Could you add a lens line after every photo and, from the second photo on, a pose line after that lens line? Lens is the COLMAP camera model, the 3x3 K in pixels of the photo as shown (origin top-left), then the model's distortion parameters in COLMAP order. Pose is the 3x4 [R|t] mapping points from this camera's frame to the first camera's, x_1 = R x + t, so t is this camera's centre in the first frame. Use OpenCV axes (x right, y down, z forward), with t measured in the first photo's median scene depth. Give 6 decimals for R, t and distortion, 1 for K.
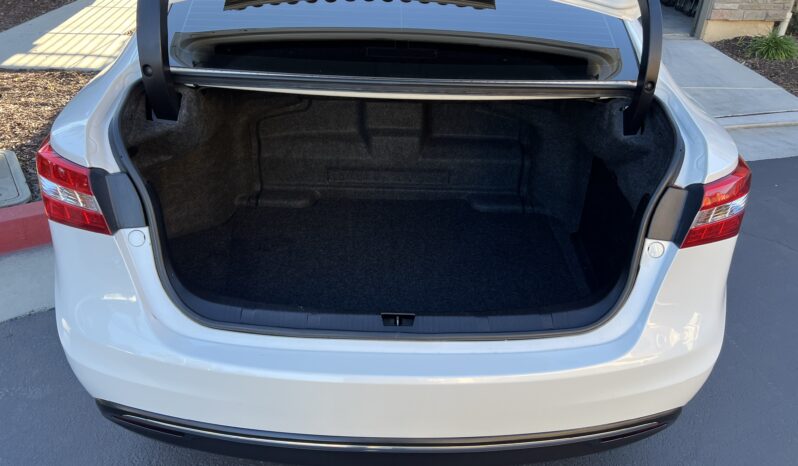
lens RADIAL K [[610.5, 0, 399.8], [0, 610.5, 240.8], [0, 0, 1]] dist [0.061978, -0.089519]
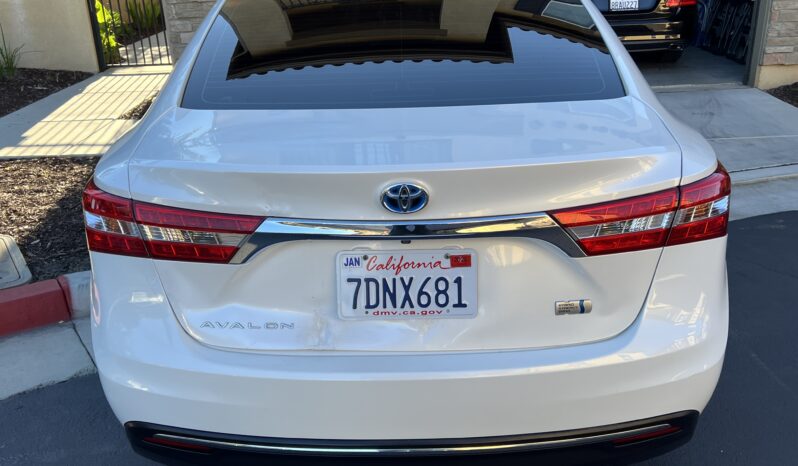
lens RADIAL K [[767.3, 0, 411.7], [0, 767.3, 234.6], [0, 0, 1]] dist [0.011981, 0.003955]
pose [[0.997876, -0.060704, -0.023640, 0.016963], [0.055903, 0.984252, -0.167697, 0.074138], [0.033448, 0.166020, 0.985555, -0.131444]]
